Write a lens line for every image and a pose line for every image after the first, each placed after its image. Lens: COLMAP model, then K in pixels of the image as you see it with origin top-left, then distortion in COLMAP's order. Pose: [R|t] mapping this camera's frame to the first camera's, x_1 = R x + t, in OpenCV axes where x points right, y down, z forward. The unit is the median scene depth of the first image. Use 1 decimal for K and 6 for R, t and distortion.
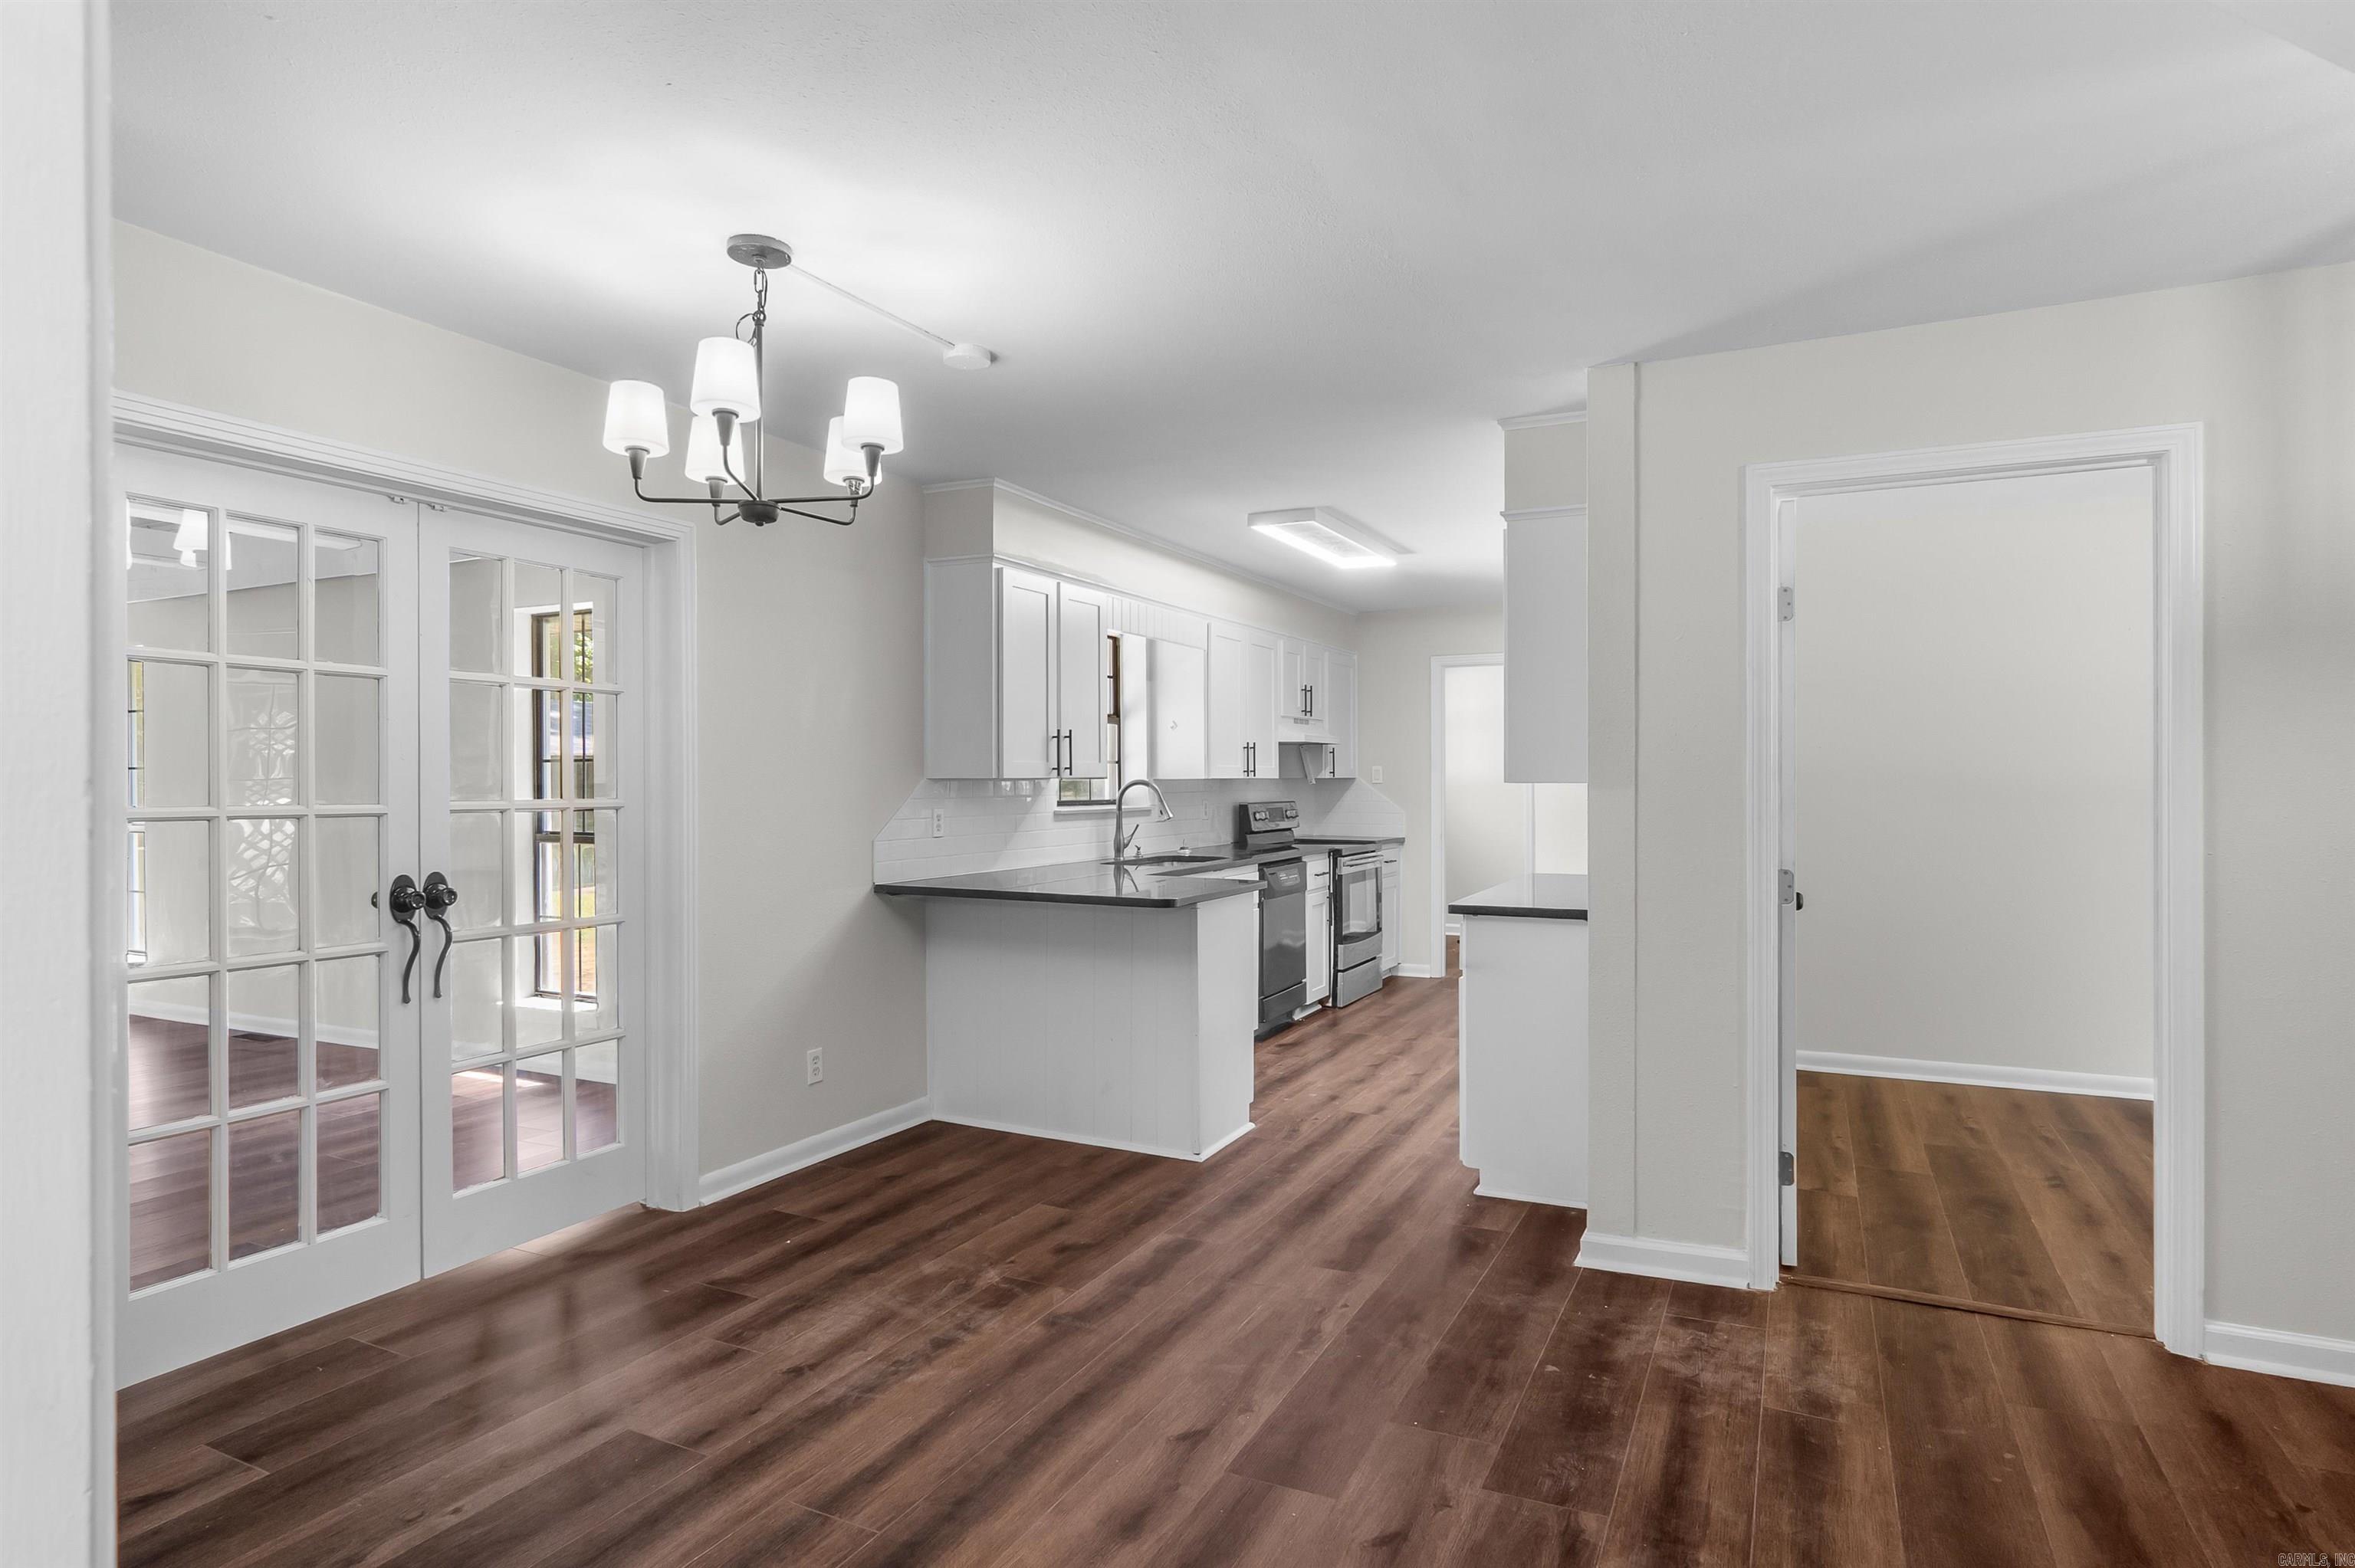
lens RADIAL K [[1279.6, 0, 1186.4], [0, 1279.6, 783.3], [0, 0, 1]] dist [-0.005738, 0.002004]
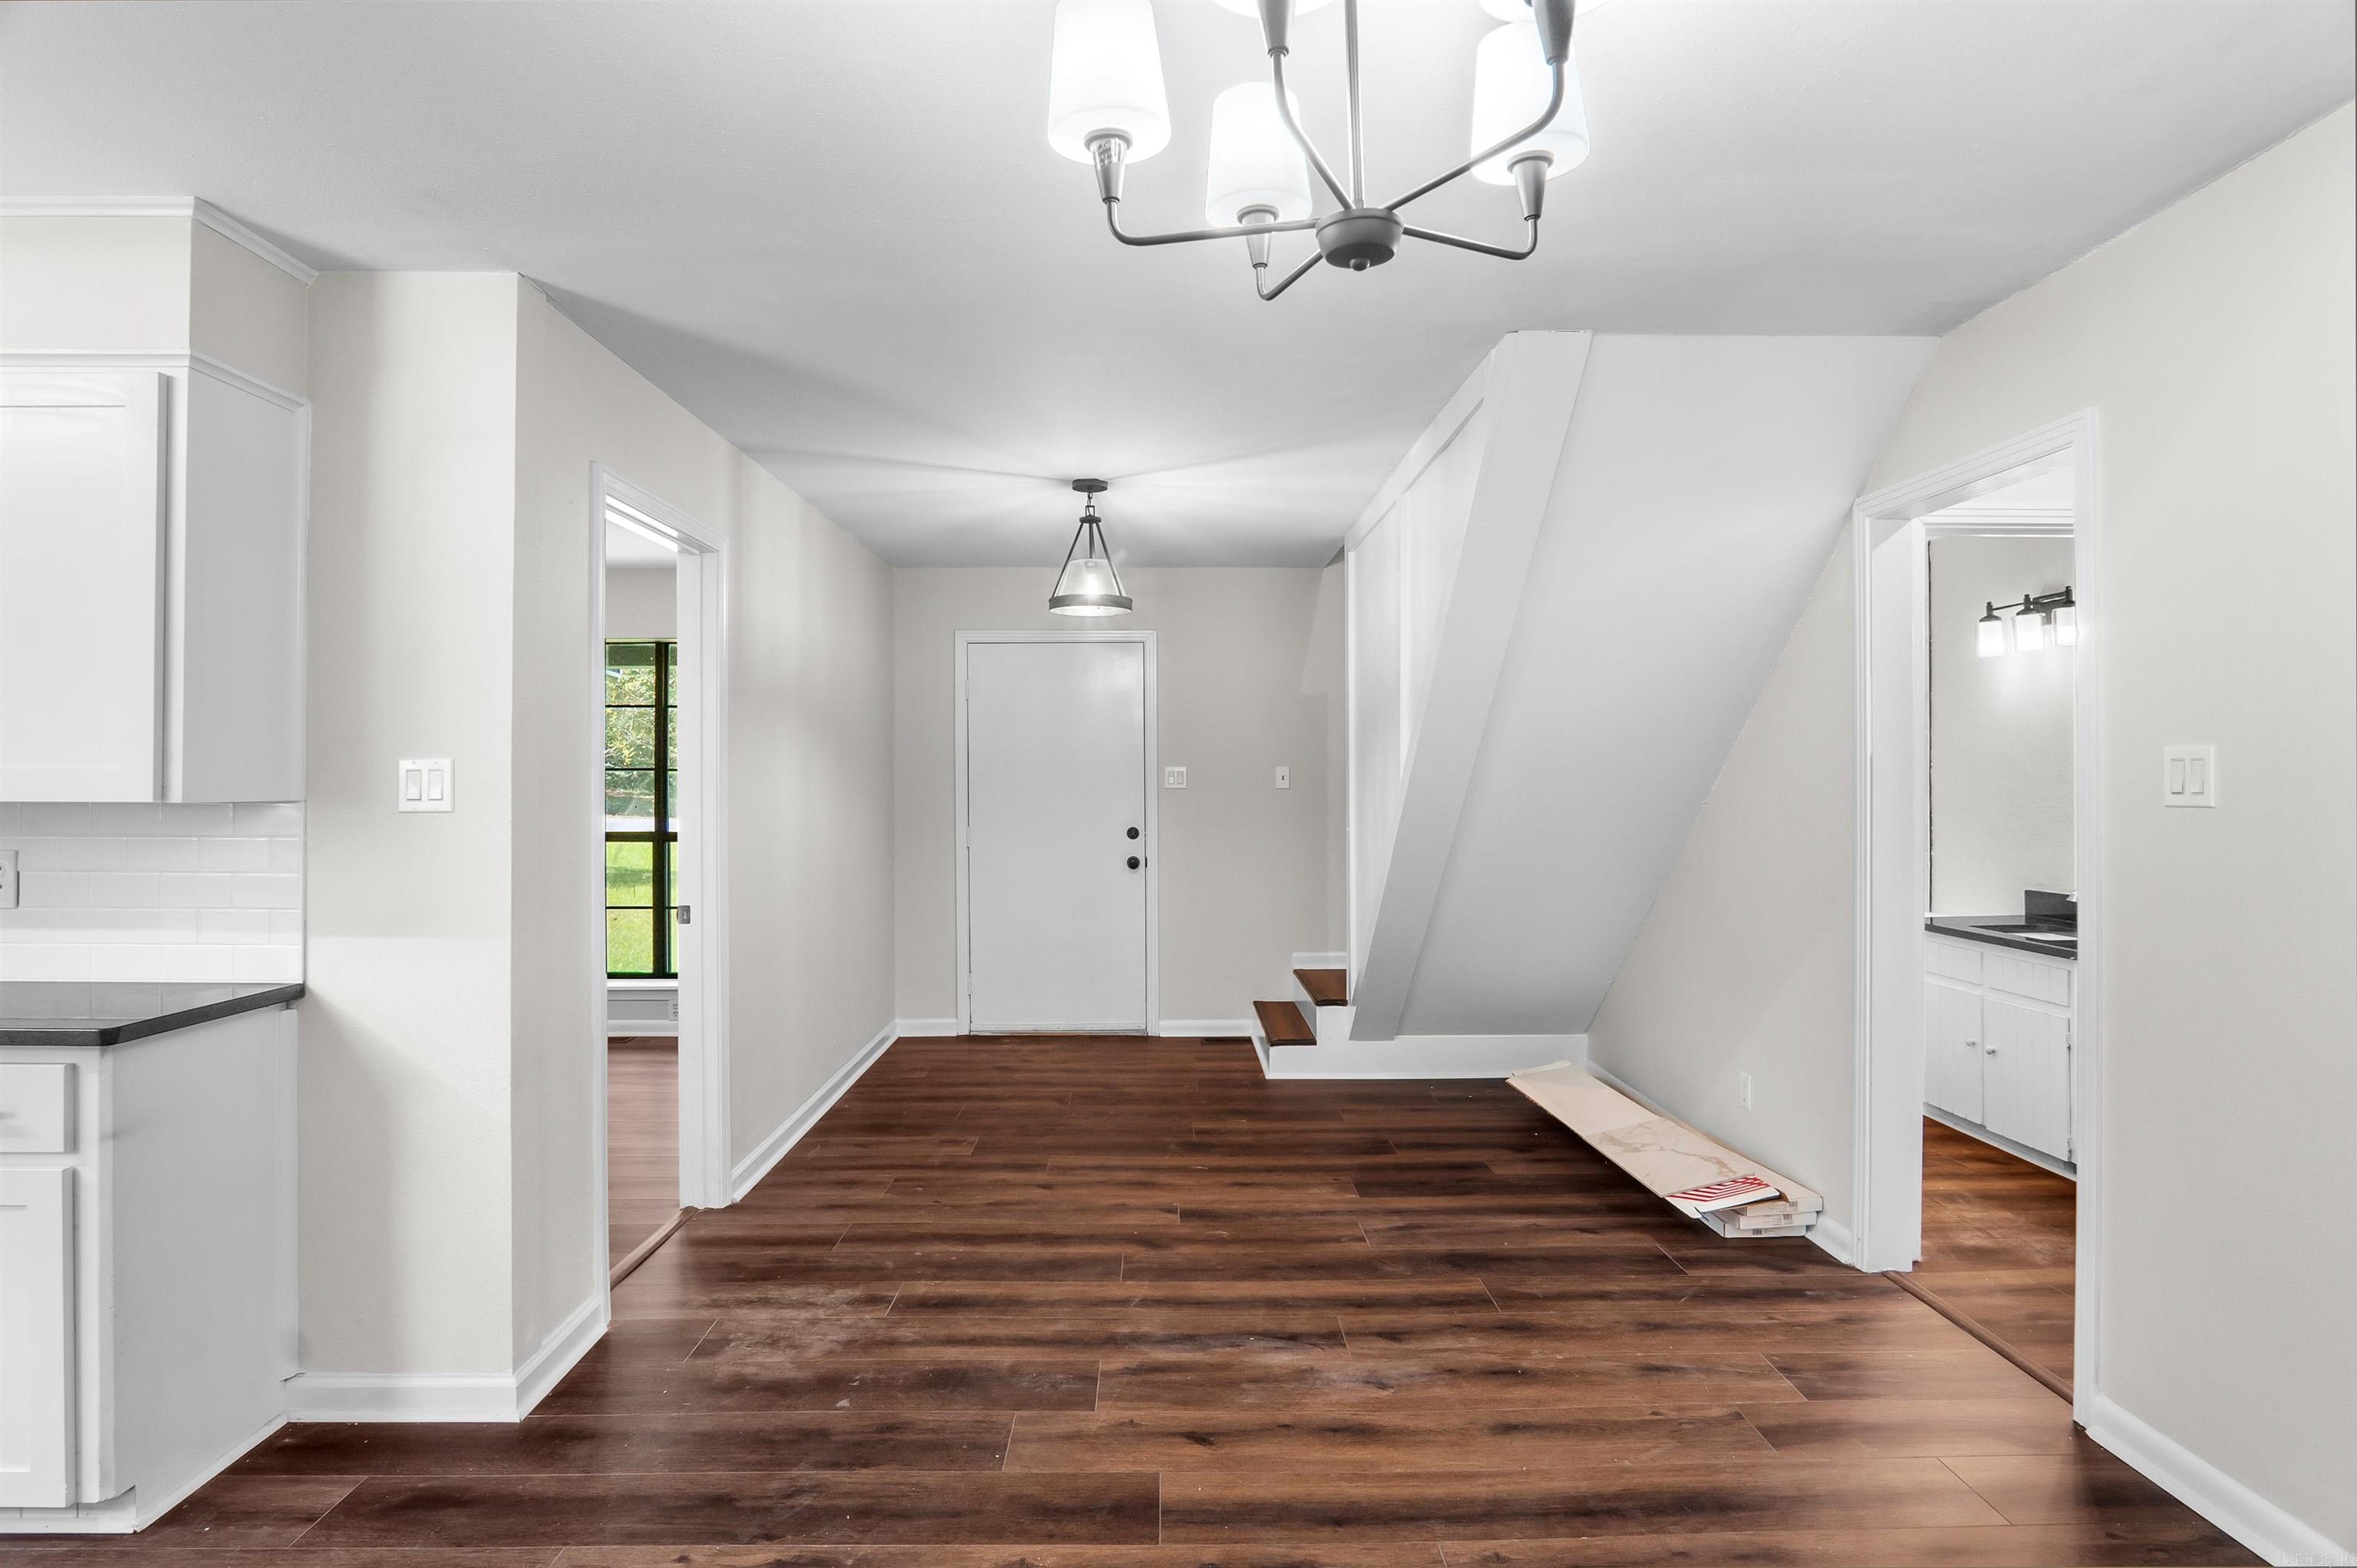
lens RADIAL K [[1258.7, 0, 1180.1], [0, 1258.7, 777.1], [0, 0, 1]] dist [-0.031154, 0.008973]
pose [[-0.450767, 0.005959, 0.892622, -0.487237], [0.005394, 0.999978, -0.003952, -0.007385], [-0.892626, 0.003033, -0.450789, 0.865247]]
